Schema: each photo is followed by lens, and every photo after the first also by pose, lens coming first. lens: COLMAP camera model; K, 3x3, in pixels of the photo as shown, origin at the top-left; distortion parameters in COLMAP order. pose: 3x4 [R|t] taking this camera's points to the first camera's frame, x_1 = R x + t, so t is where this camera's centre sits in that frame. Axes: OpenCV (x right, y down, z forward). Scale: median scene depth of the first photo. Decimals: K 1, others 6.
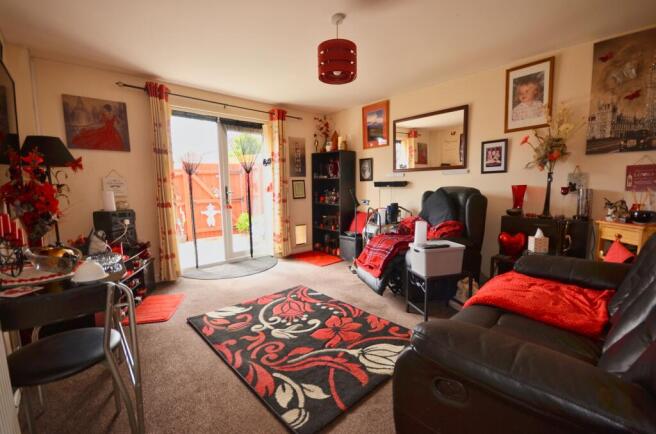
lens RADIAL K [[287.0, 0, 334.2], [0, 287.0, 220.6], [0, 0, 1]] dist [0.021009, -0.017687]
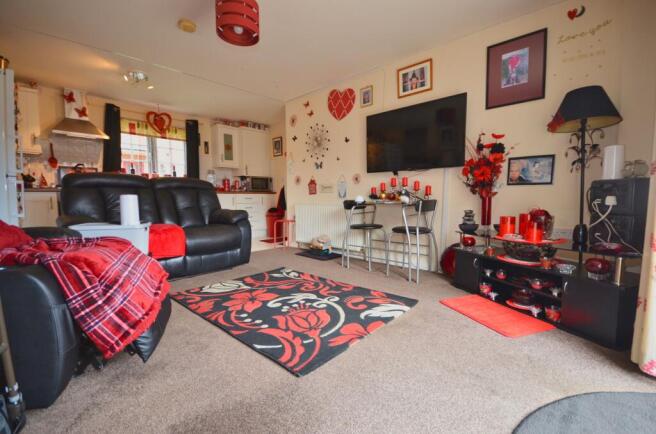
lens RADIAL K [[287.0, 0, 334.2], [0, 287.0, 220.6], [0, 0, 1]] dist [0.021009, -0.017687]
pose [[-0.995479, 0.021395, -0.092541, -0.160713], [0.002089, 0.978996, 0.203868, -0.078536], [0.094959, 0.202753, -0.974615, 1.658612]]
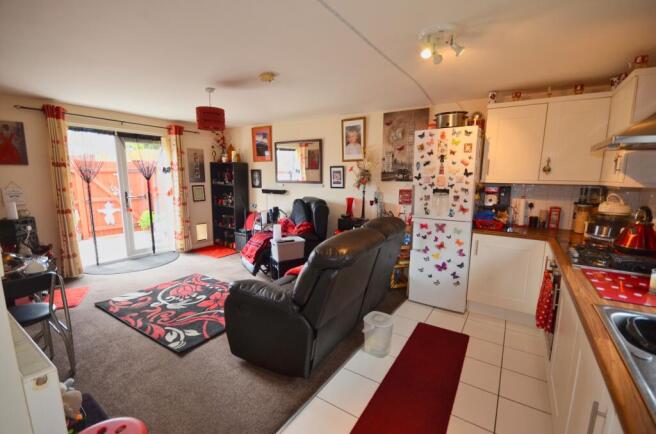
lens RADIAL K [[287.0, 0, 334.2], [0, 287.0, 220.6], [0, 0, 1]] dist [0.021009, -0.017687]
pose [[0.965615, -0.017427, 0.259393, 0.180959], [0.008232, 0.999300, 0.036494, -0.063360], [-0.259847, -0.033104, 0.965082, -0.474450]]
